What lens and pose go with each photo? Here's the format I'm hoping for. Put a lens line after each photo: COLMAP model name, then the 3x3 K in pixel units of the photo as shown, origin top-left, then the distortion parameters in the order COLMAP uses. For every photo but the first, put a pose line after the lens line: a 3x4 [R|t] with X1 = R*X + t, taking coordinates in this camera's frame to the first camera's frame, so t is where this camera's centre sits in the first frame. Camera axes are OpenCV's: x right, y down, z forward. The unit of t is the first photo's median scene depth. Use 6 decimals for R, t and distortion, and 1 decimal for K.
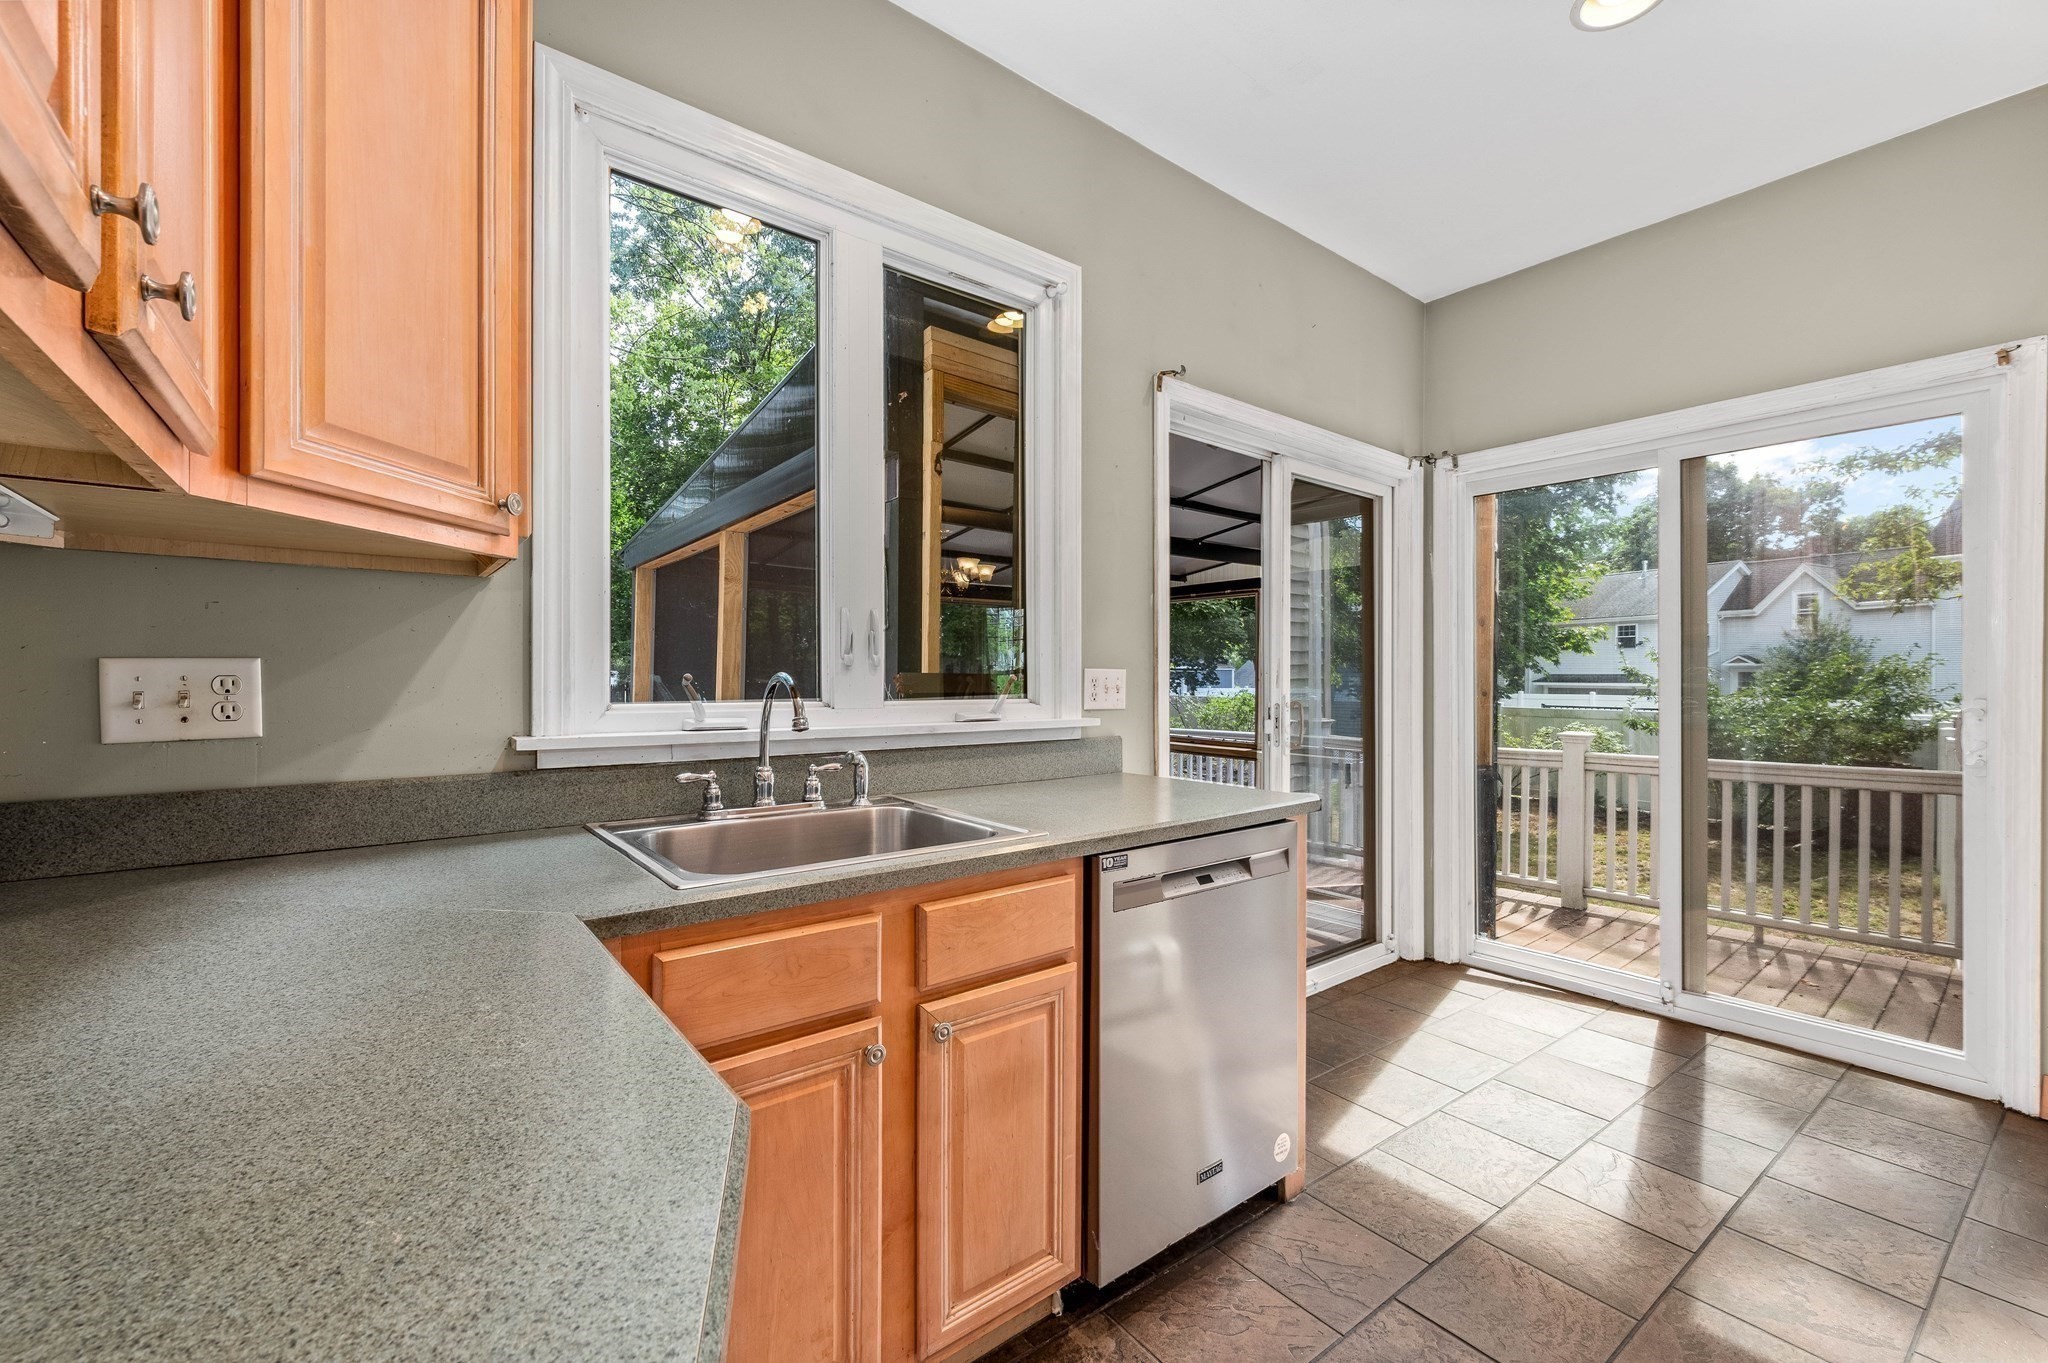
lens RADIAL K [[846.2, 0, 1022.4], [0, 846.2, 677.1], [0, 0, 1]] dist [-0.001216, -0.000354]
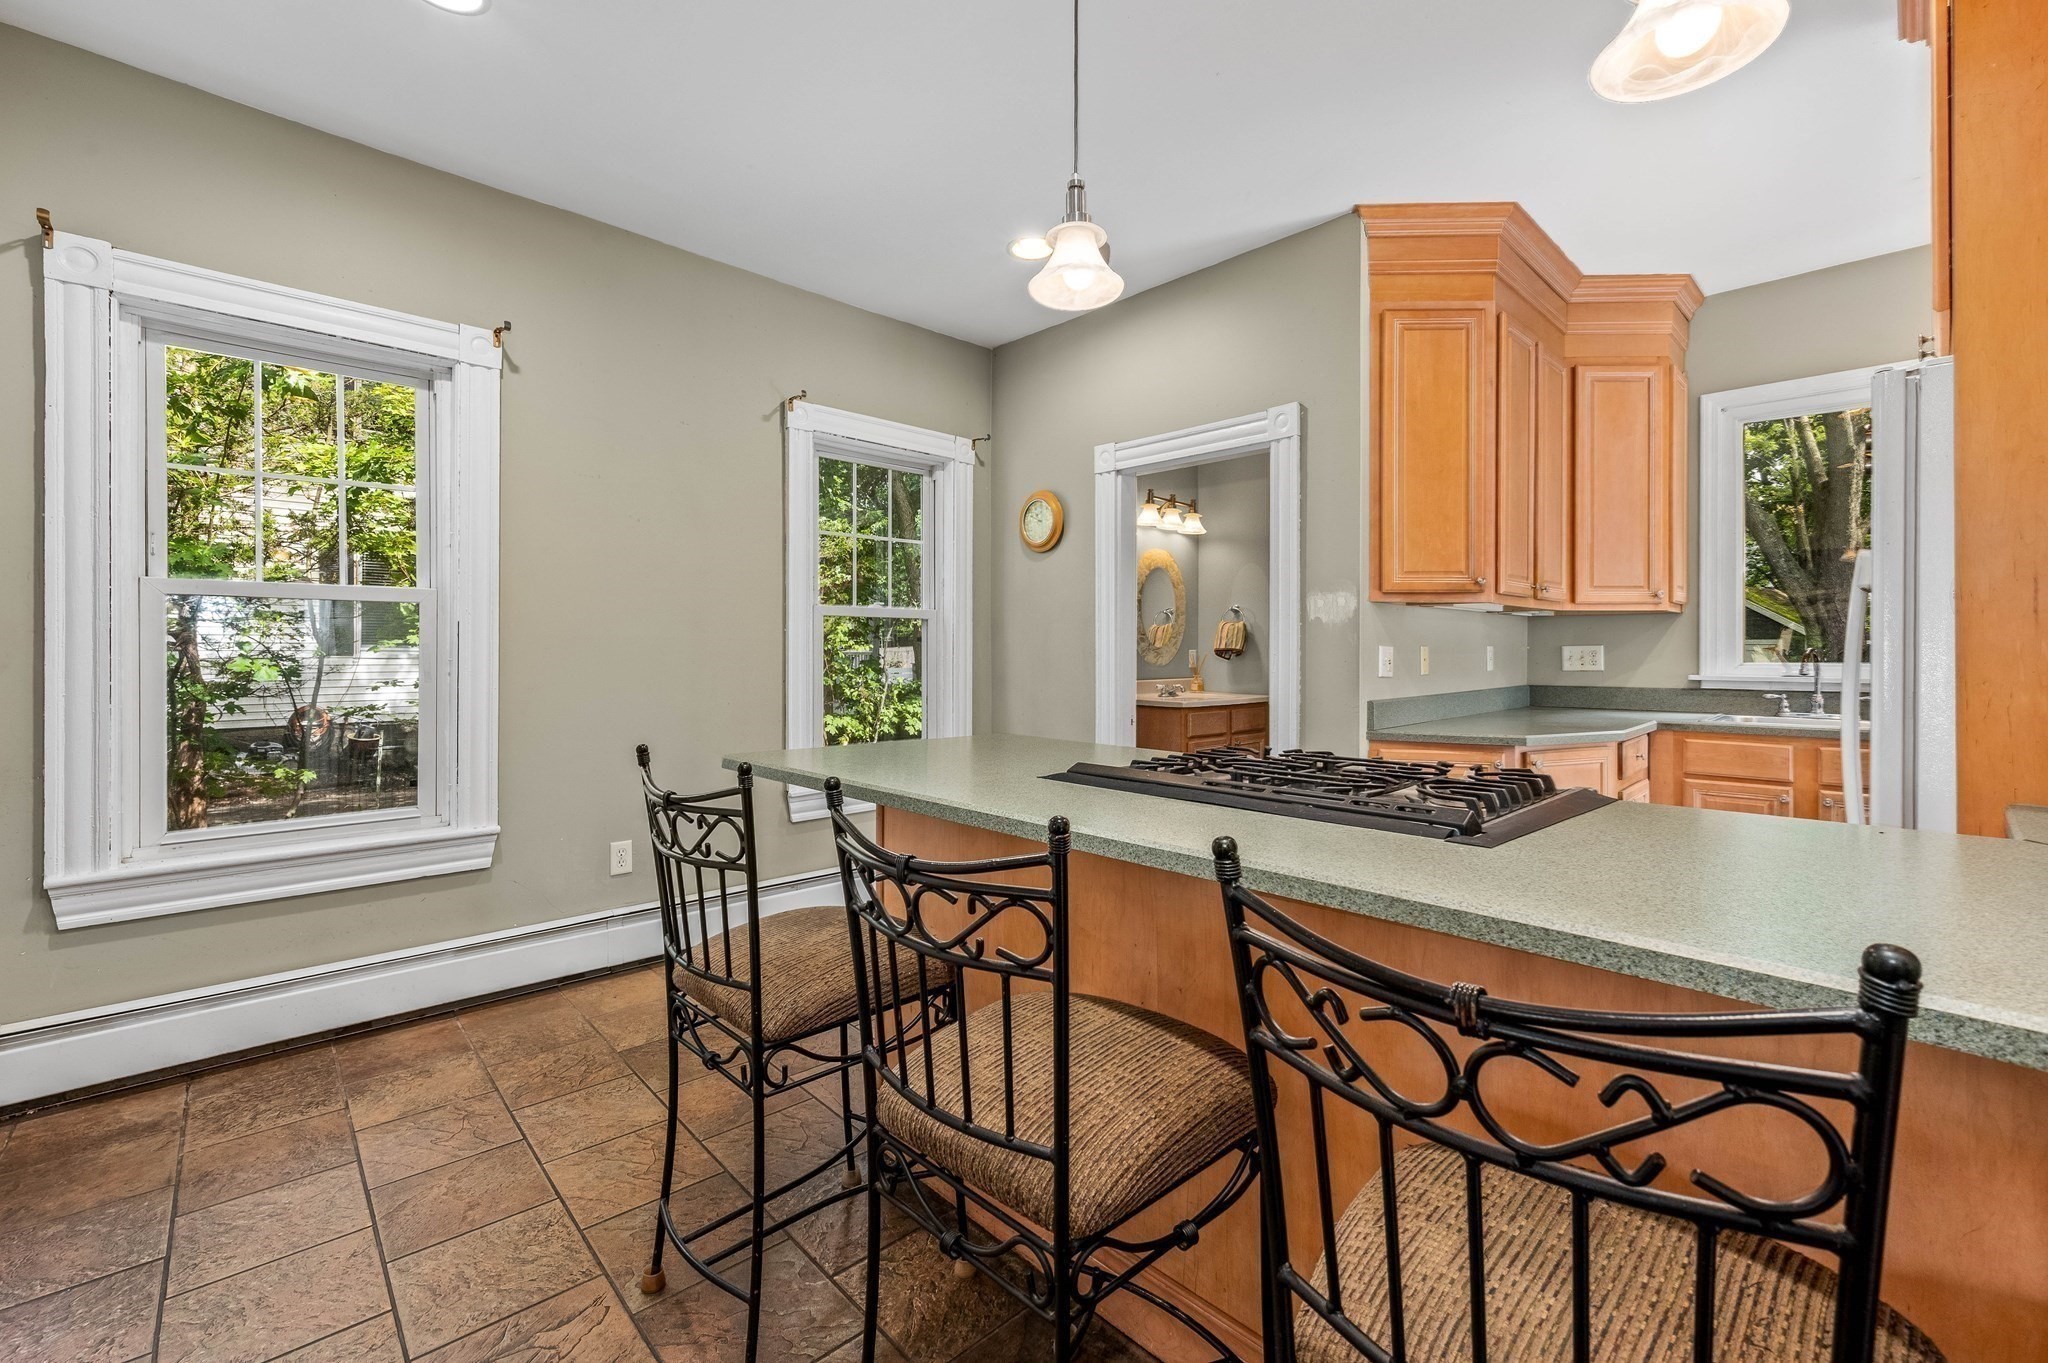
lens RADIAL K [[846.2, 0, 1025.6], [0, 846.2, 666.5], [0, 0, 1]] dist [-0.001216, -0.000354]
pose [[0.090771, 0.011582, -0.995804, 1.956993], [0.002068, 0.999928, 0.011819, 0.013636], [0.995870, -0.003132, 0.090740, -1.362662]]
